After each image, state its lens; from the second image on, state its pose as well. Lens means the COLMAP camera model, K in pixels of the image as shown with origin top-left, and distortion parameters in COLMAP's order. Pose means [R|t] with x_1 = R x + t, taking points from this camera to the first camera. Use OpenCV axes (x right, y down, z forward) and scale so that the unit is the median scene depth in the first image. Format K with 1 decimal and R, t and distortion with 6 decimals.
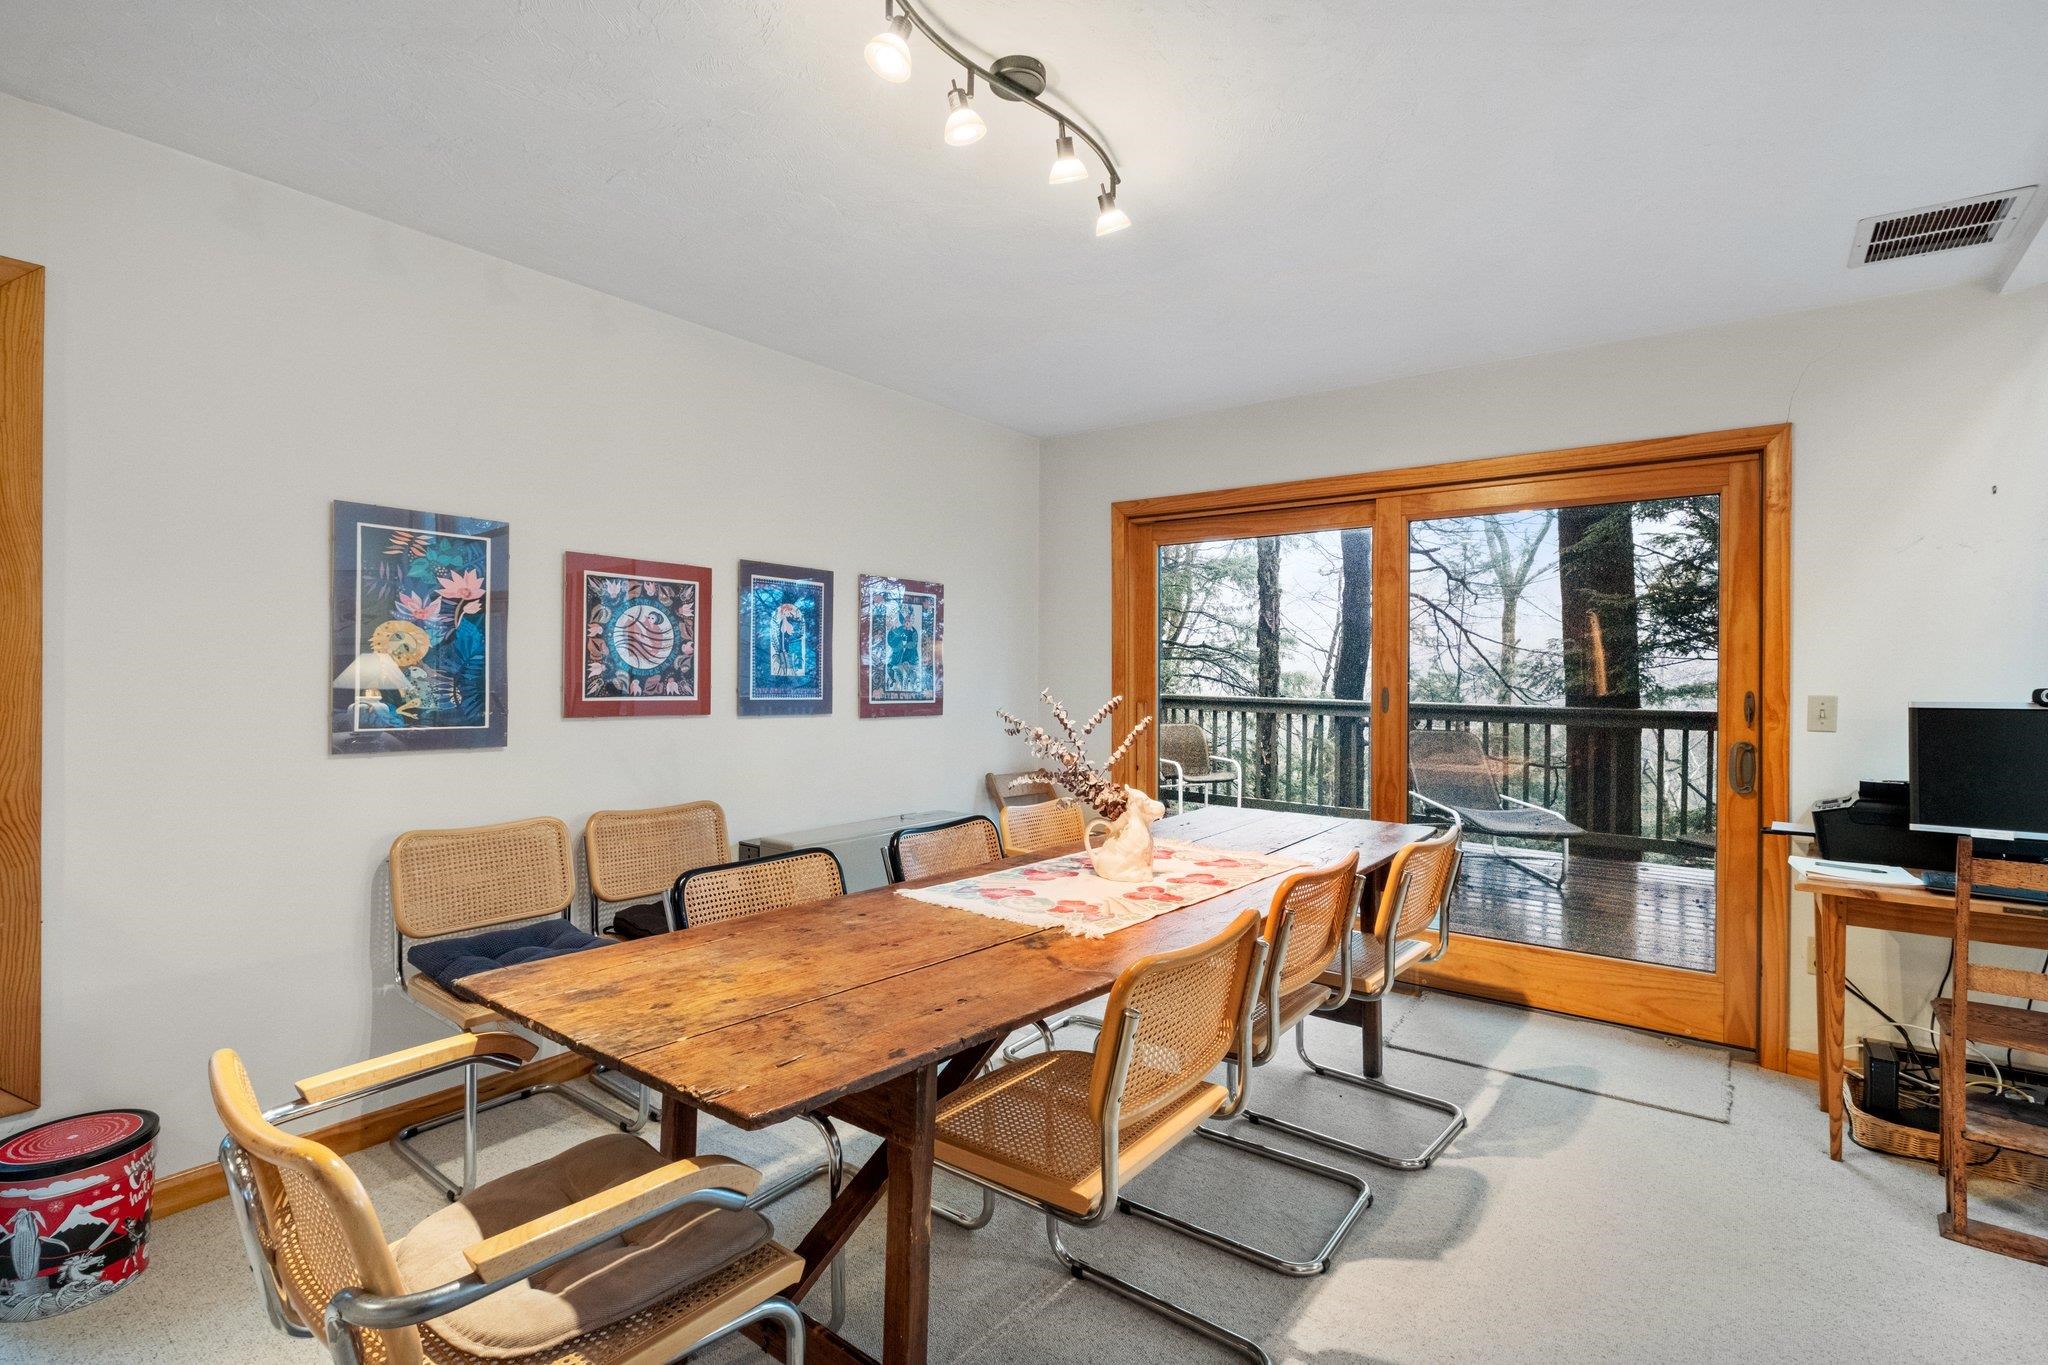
lens RADIAL K [[963.1, 0, 1025.4], [0, 963.1, 680.9], [0, 0, 1]] dist [-0.004486, 0.000944]
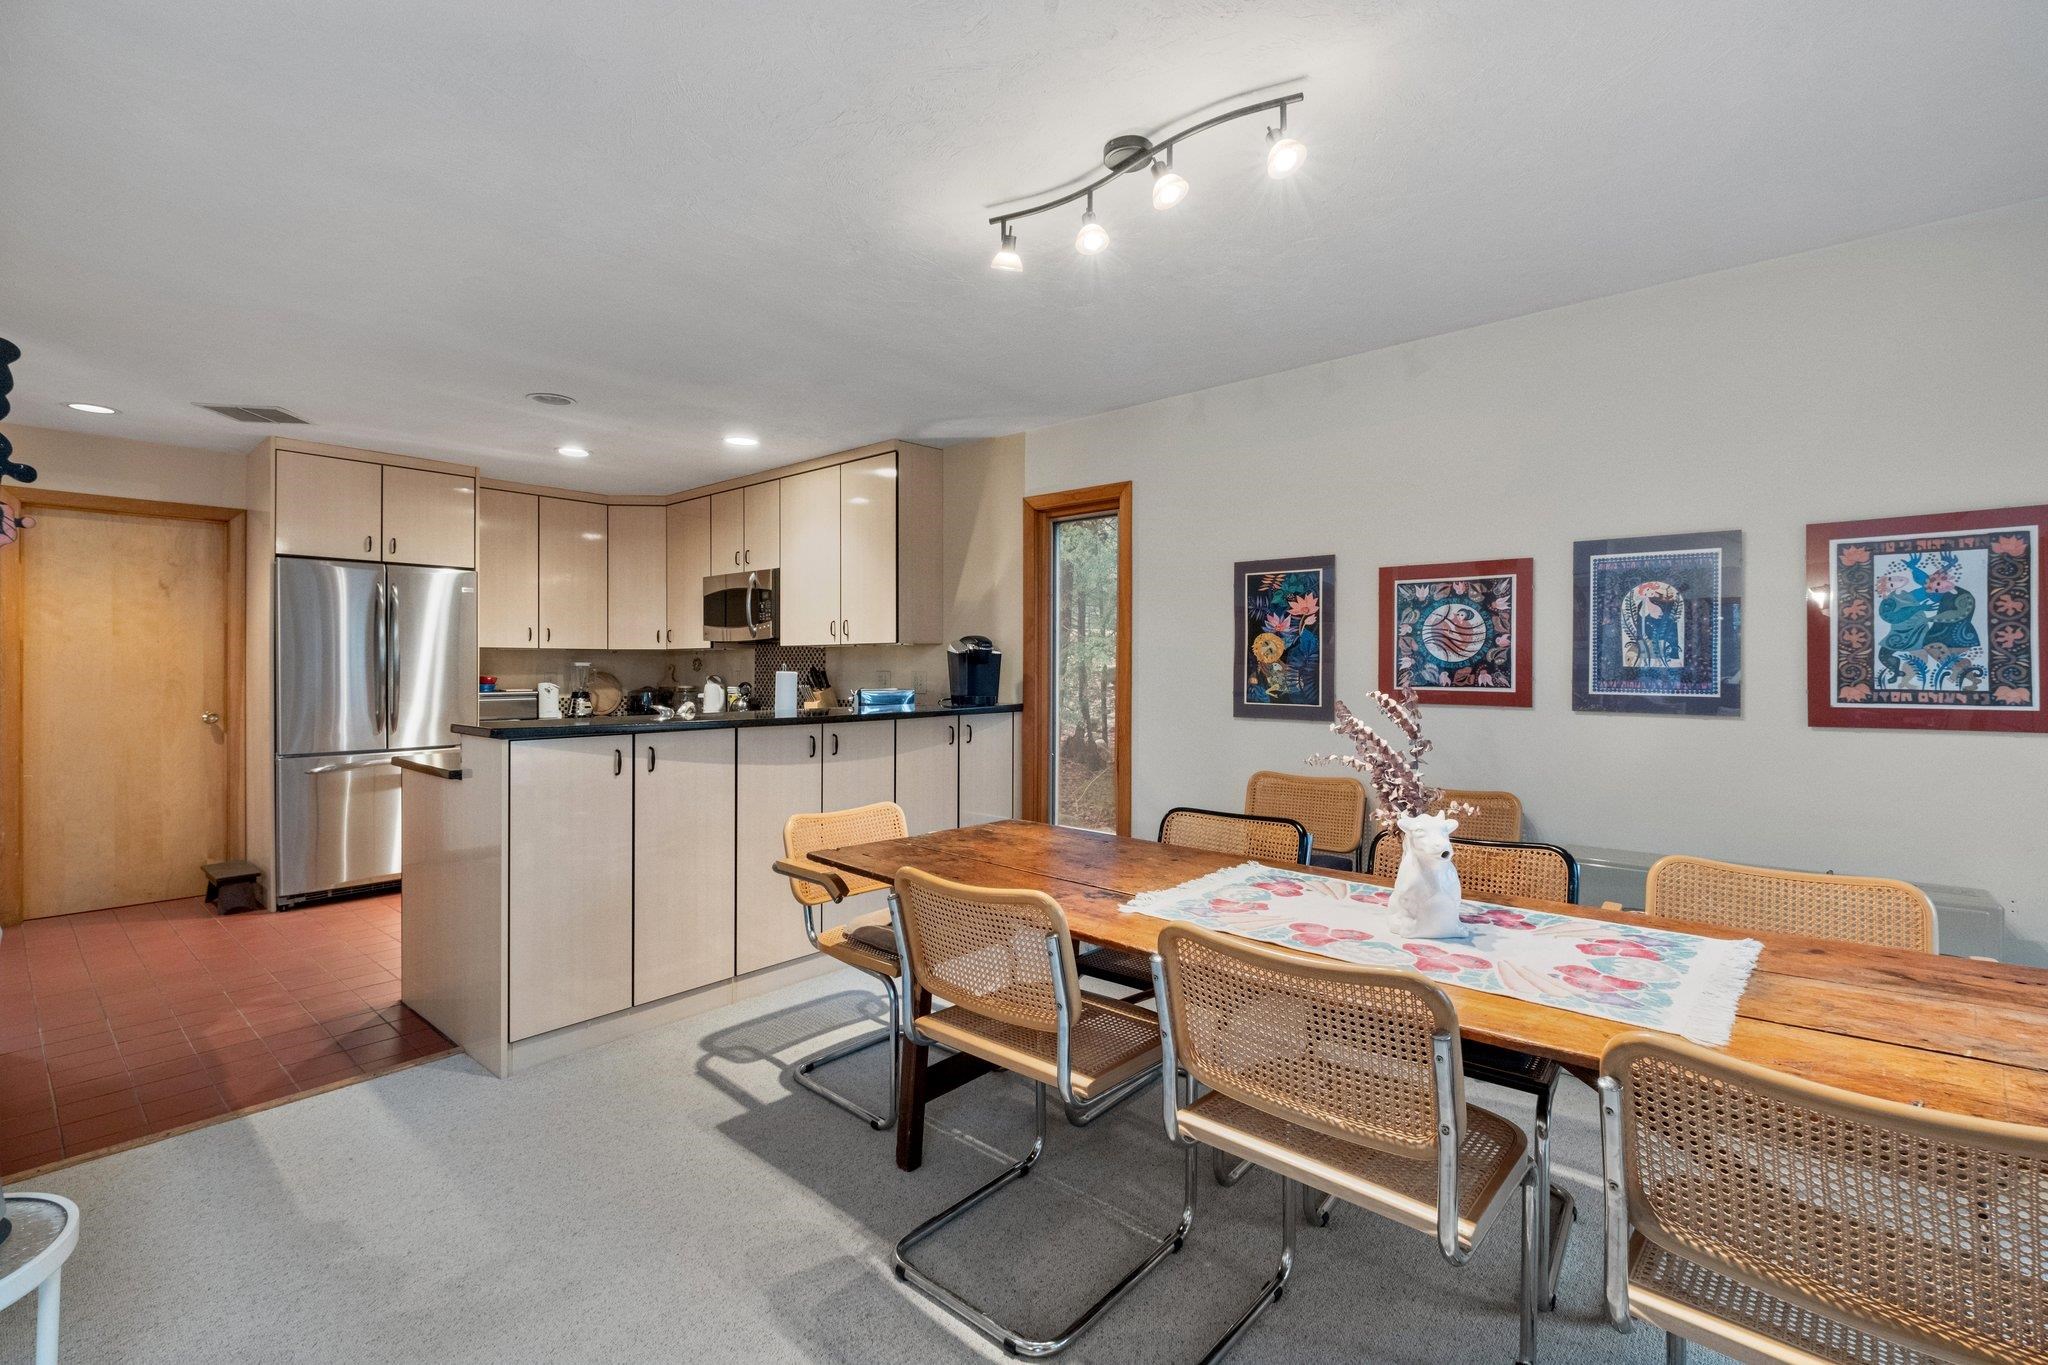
lens RADIAL K [[899.1, 0, 1024.5], [0, 899.1, 666.1], [0, 0, 1]] dist [-0.001395, -0.000644]
pose [[-0.059787, -0.000525, -0.998211, 0.655280], [0.003214, 0.999995, -0.000719, -0.008421], [0.998206, -0.003252, -0.059785, 0.573950]]
